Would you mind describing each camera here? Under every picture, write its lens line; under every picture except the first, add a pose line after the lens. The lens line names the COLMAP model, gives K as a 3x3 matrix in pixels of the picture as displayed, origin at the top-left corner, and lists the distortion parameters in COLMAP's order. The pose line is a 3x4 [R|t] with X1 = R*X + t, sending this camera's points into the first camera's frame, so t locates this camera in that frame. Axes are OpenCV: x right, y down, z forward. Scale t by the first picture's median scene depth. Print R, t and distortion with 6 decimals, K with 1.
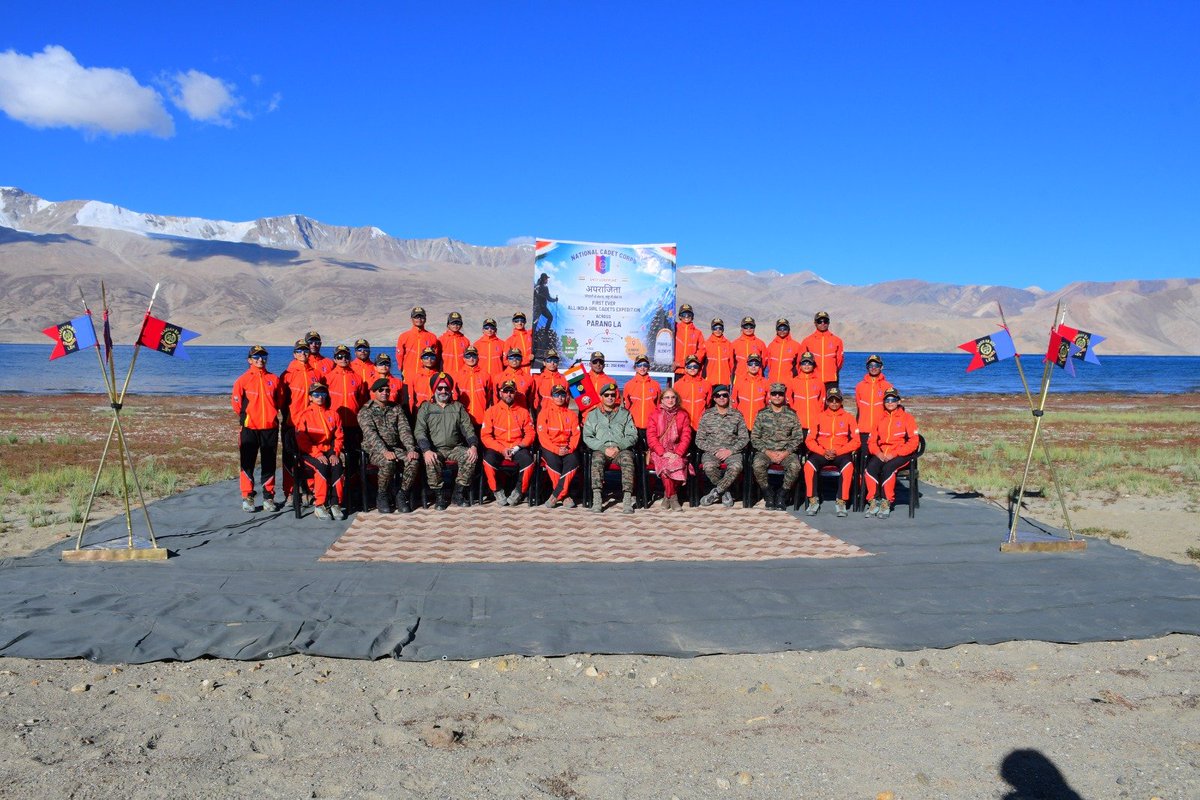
lens RADIAL K [[1002.6, 0, 600.5], [0, 1002.6, 402.0], [0, 0, 1]] dist [-0.008572, 0.003705]
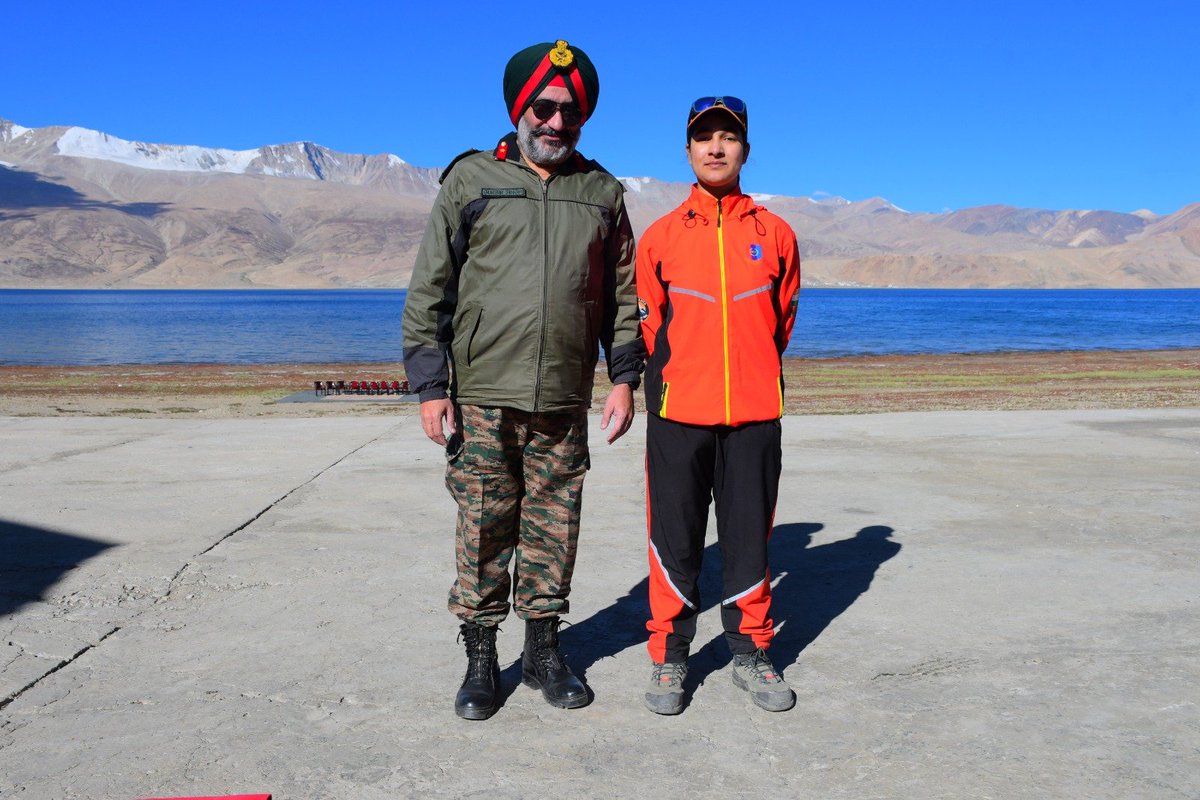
lens RADIAL K [[1002.6, 0, 599.2], [0, 1002.6, 400.0], [0, 0, 1]] dist [-0.008572, 0.003705]
pose [[0.999245, -0.007973, -0.038015, -0.008021], [0.009885, 0.998682, 0.050359, 0.001402], [0.037563, -0.050697, 0.998007, 0.103255]]
